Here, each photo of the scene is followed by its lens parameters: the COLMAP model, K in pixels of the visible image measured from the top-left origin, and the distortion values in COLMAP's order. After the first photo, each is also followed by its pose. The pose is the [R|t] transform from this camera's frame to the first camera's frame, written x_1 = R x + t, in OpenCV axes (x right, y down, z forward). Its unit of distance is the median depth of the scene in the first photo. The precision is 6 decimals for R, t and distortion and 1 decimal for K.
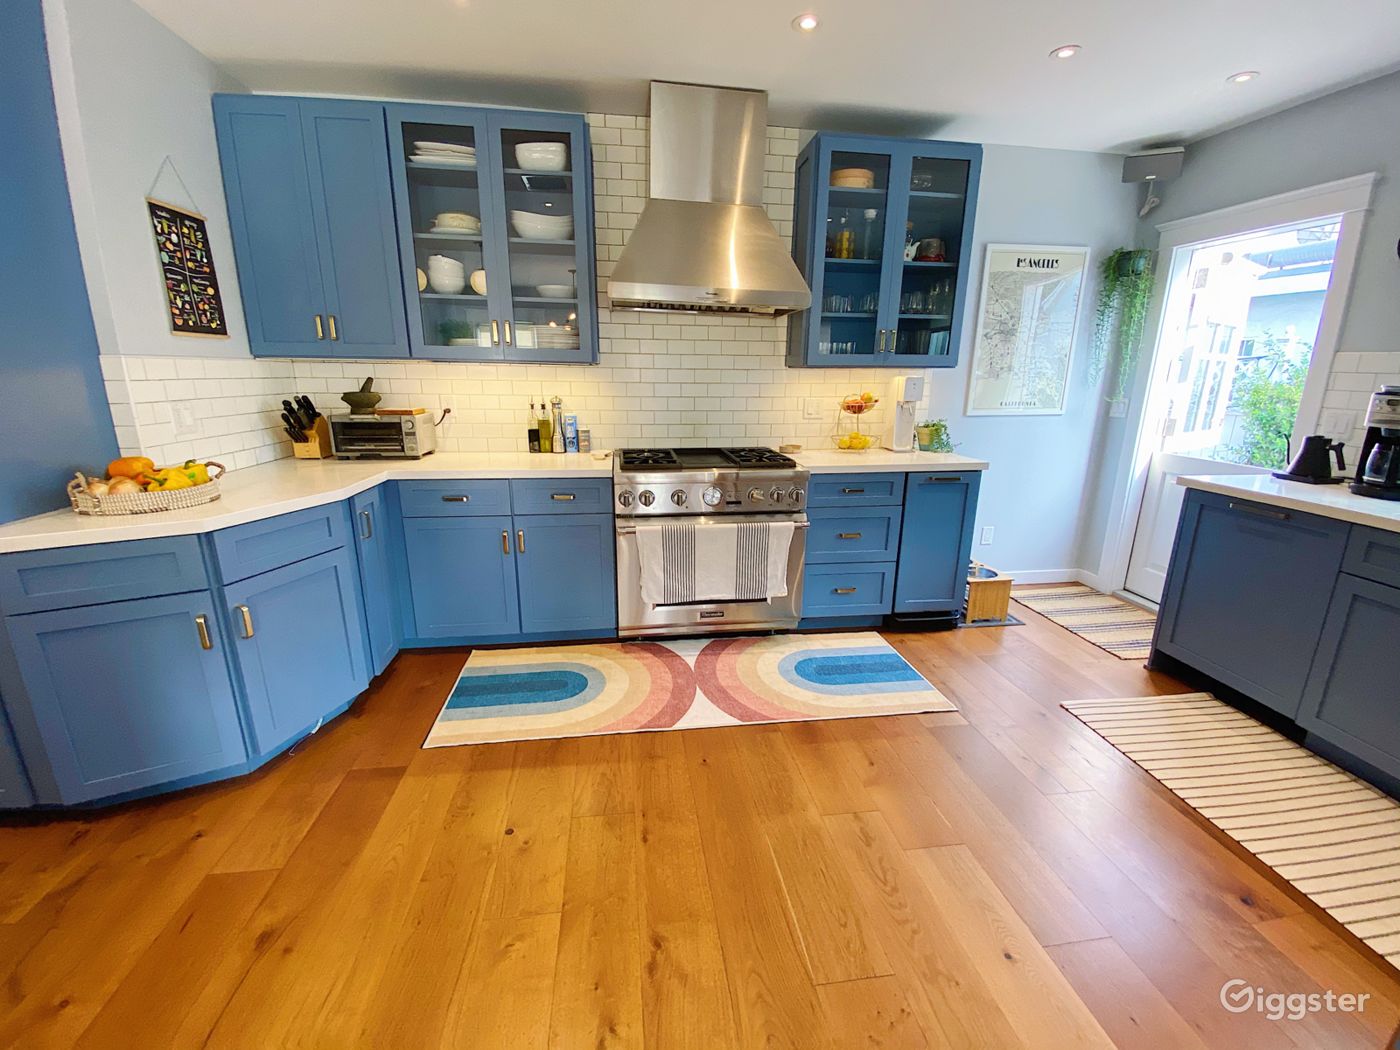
lens RADIAL K [[563.5, 0, 700.0], [0, 563.5, 525.0], [0, 0, 1]] dist [0.049122, -0.031407]
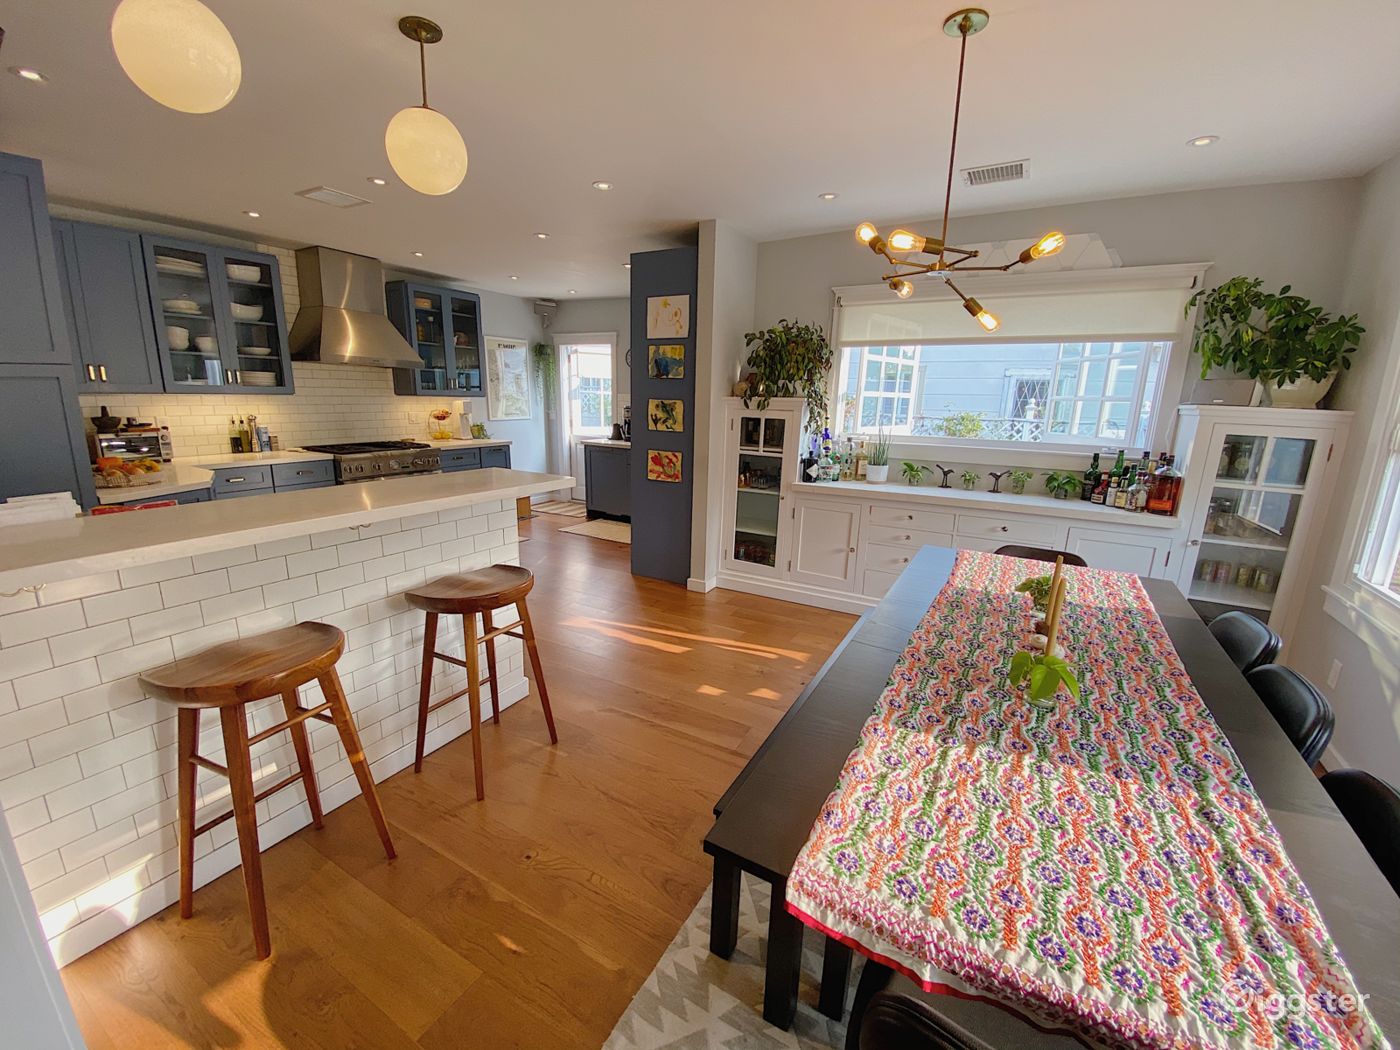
lens RADIAL K [[563.5, 0, 700.0], [0, 563.5, 525.0], [0, 0, 1]] dist [0.049122, -0.031407]
pose [[0.618303, -0.174236, 0.766383, -0.720667], [0.181048, 0.980468, 0.076842, 0.157357], [-0.764802, 0.091241, 0.637771, -0.847330]]
